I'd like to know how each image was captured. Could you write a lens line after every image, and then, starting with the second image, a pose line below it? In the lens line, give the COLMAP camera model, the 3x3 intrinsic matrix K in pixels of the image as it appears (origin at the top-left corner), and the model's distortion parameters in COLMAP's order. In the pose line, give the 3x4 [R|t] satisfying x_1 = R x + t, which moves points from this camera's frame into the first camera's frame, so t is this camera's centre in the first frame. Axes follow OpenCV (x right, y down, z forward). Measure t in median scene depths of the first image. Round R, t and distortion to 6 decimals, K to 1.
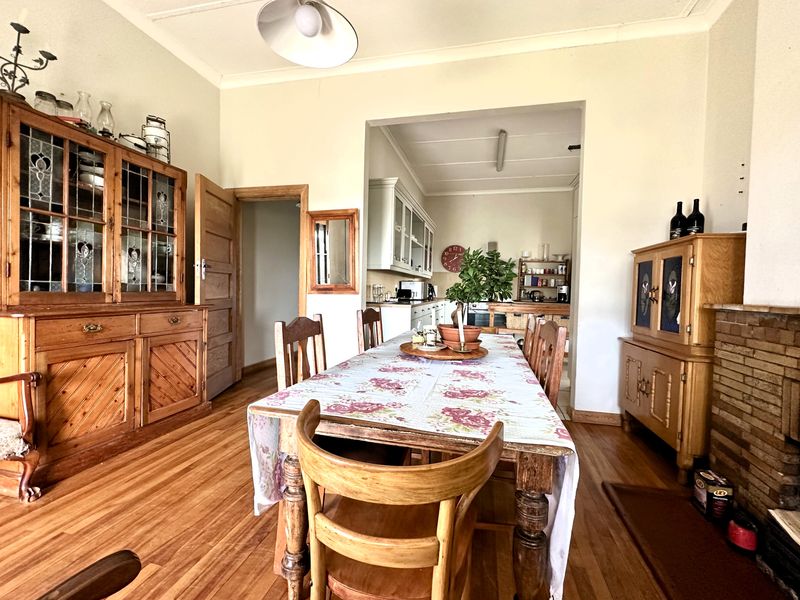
lens RADIAL K [[349.0, 0, 400.0], [0, 349.0, 300.0], [0, 0, 1]] dist [0.000175, 0.000066]
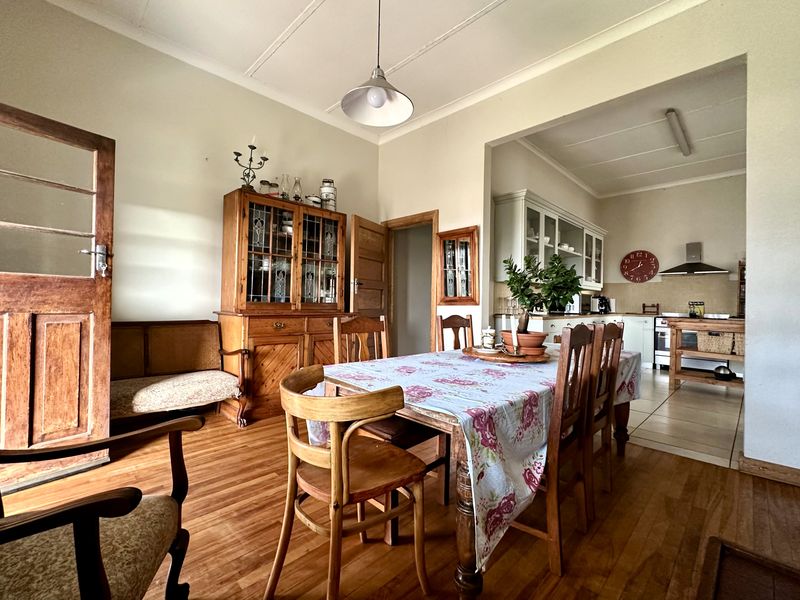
lens RADIAL K [[349.0, 0, 400.0], [0, 349.0, 300.0], [0, 0, 1]] dist [0.000175, 0.000066]
pose [[0.858414, -0.012381, -0.512809, 0.308392], [-0.013054, 0.998858, -0.045967, 0.027570], [0.512792, 0.046153, 0.857271, -0.043891]]
